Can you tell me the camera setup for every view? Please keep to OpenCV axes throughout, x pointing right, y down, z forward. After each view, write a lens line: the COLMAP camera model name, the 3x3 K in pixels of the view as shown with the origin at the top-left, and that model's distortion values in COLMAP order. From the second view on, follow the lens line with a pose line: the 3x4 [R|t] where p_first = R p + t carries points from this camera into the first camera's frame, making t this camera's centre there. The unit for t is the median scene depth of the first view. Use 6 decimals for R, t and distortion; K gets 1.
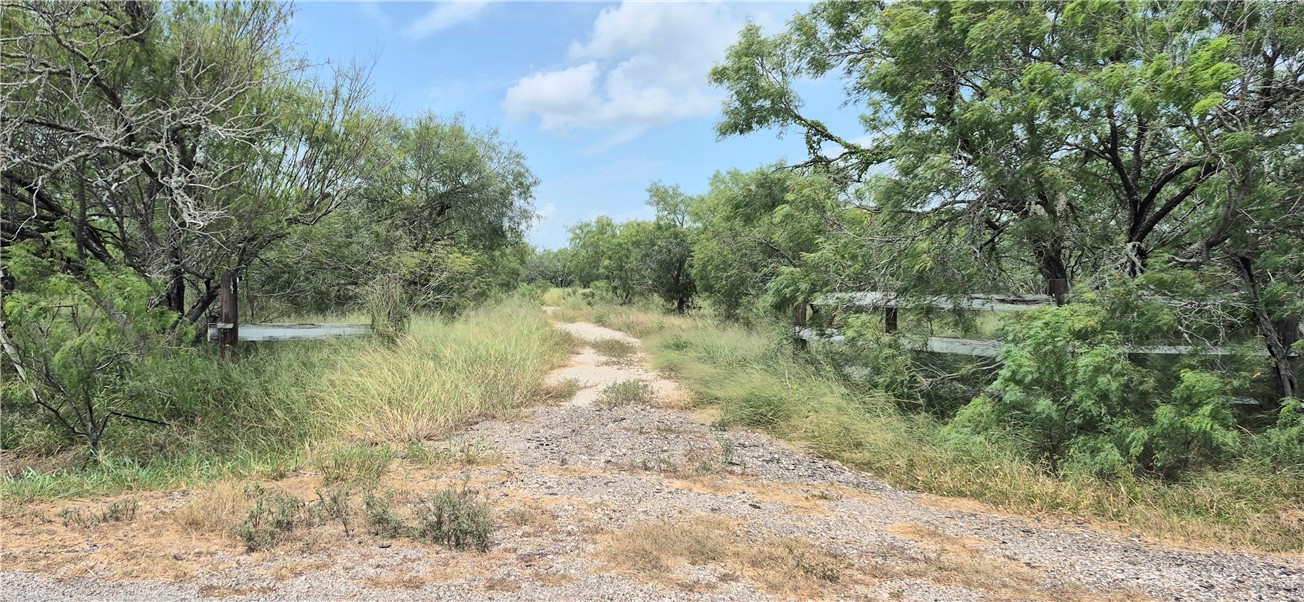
lens RADIAL K [[960.3, 0, 652.0], [0, 960.3, 301.0], [0, 0, 1]] dist [0.000425, 0.000018]
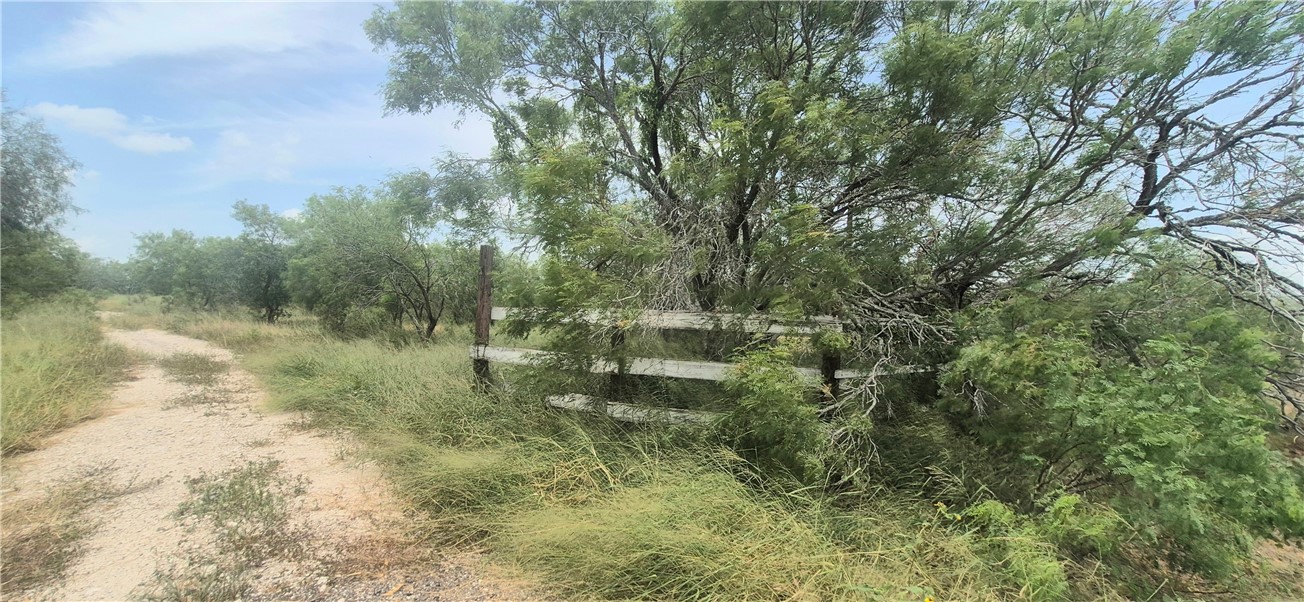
lens RADIAL K [[527.8, 0, 651.7], [0, 527.8, 313.0], [0, 0, 1]] dist [-0.001305, -0.000006]
pose [[0.776106, 0.006988, 0.630564, -0.013844], [-0.011835, 0.999924, 0.003486, -0.003320], [-0.630491, -0.010169, 0.776130, 0.264941]]
